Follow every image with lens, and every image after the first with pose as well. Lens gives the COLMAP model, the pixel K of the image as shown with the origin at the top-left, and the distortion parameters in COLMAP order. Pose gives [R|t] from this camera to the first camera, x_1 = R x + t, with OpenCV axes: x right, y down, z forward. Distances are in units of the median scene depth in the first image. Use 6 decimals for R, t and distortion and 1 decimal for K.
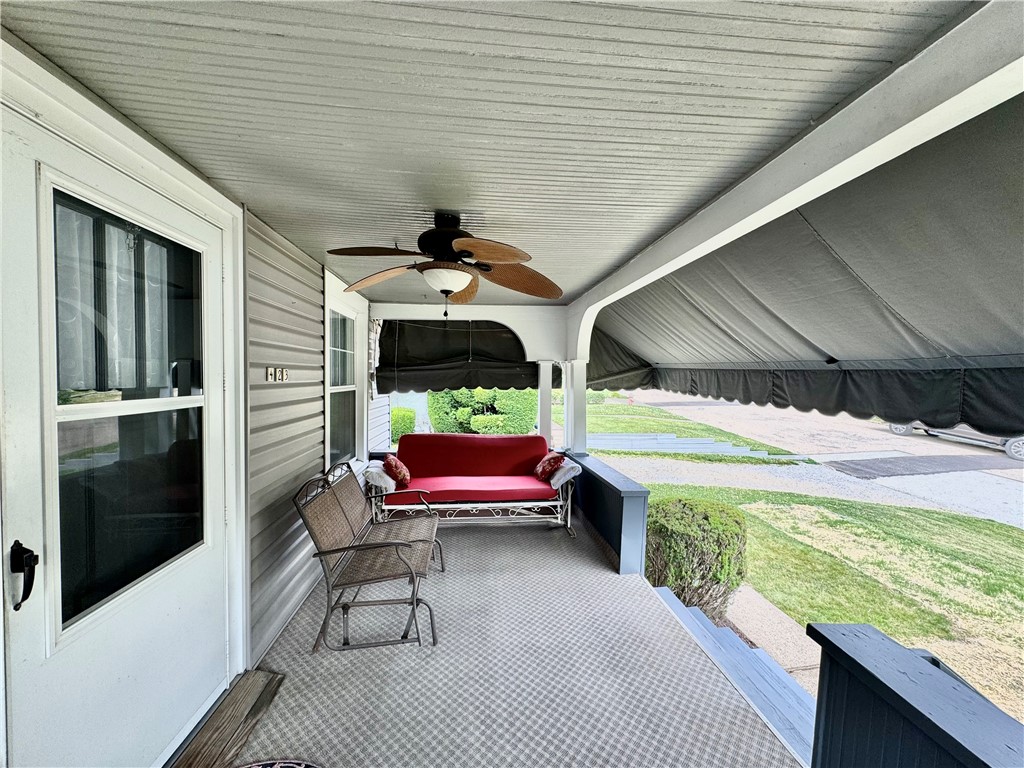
lens RADIAL K [[407.4, 0, 508.5], [0, 407.4, 386.6], [0, 0, 1]] dist [-0.001533, 0.000004]
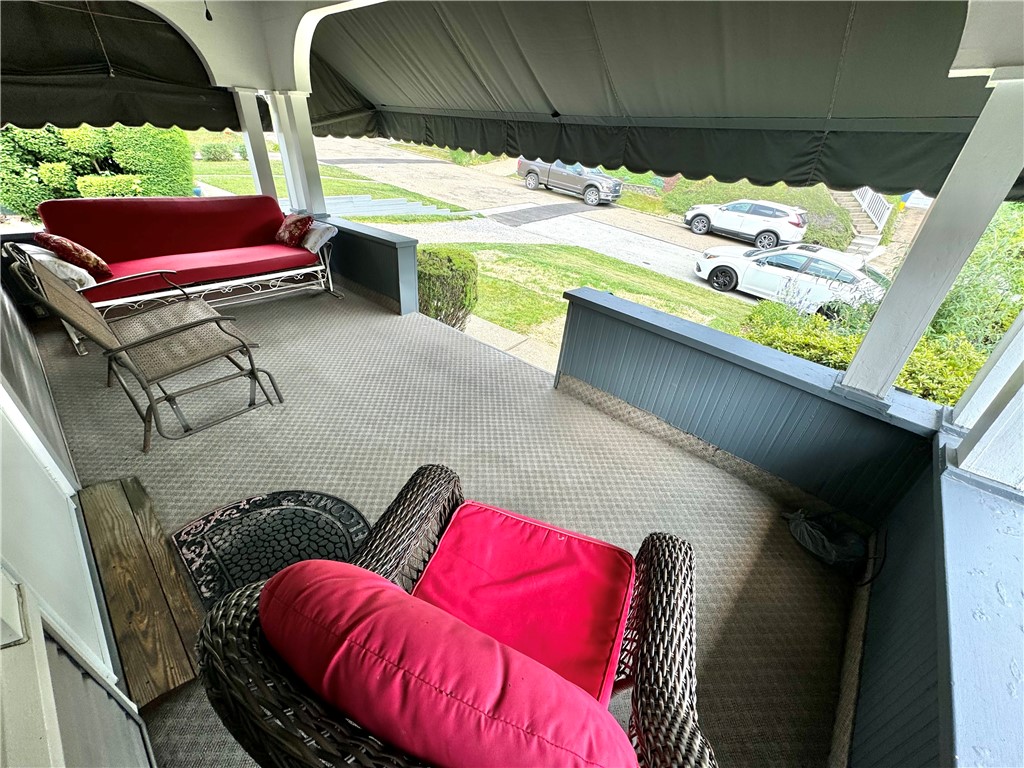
lens RADIAL K [[407.4, 0, 510.8], [0, 407.4, 385.8], [0, 0, 1]] dist [-0.001533, 0.000004]
pose [[0.740794, -0.317752, 0.591826, -0.188413], [-0.035217, 0.861461, 0.506602, 0.015377], [-0.670809, -0.396130, 0.626974, -0.035742]]
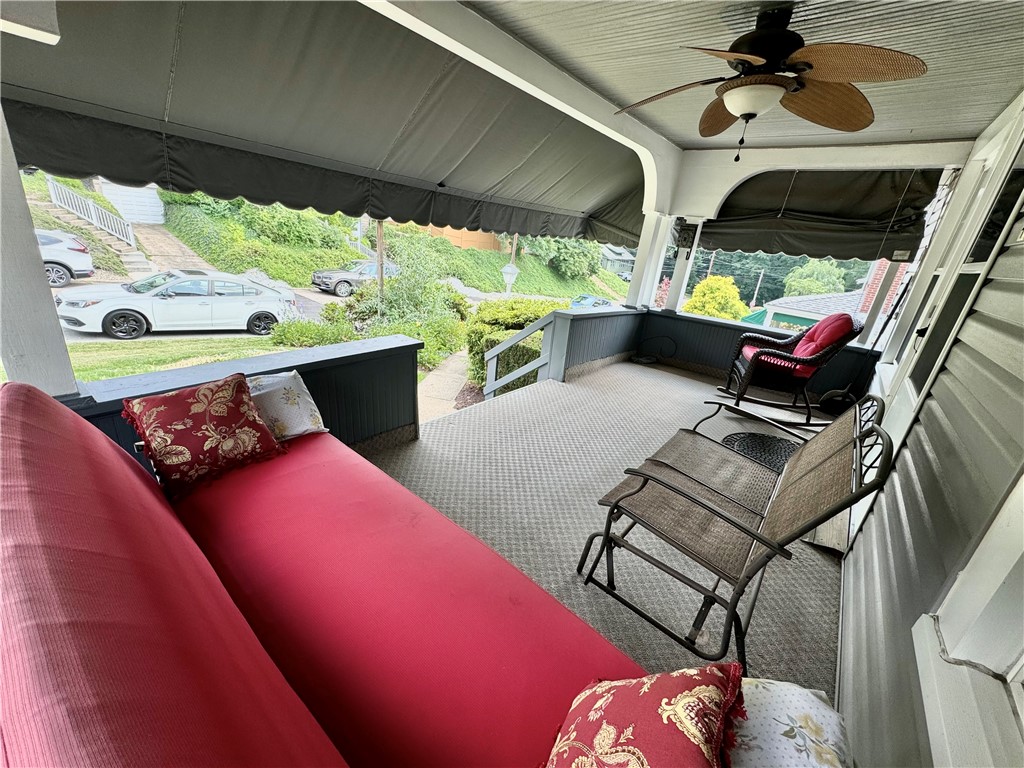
lens RADIAL K [[407.4, 0, 511.3], [0, 407.4, 384.0], [0, 0, 1]] dist [-0.001533, 0.000004]
pose [[-0.672536, -0.333987, 0.660415, -0.276643], [-0.078155, 0.919437, 0.385392, 0.008716], [-0.735926, 0.207576, -0.644457, 1.047364]]
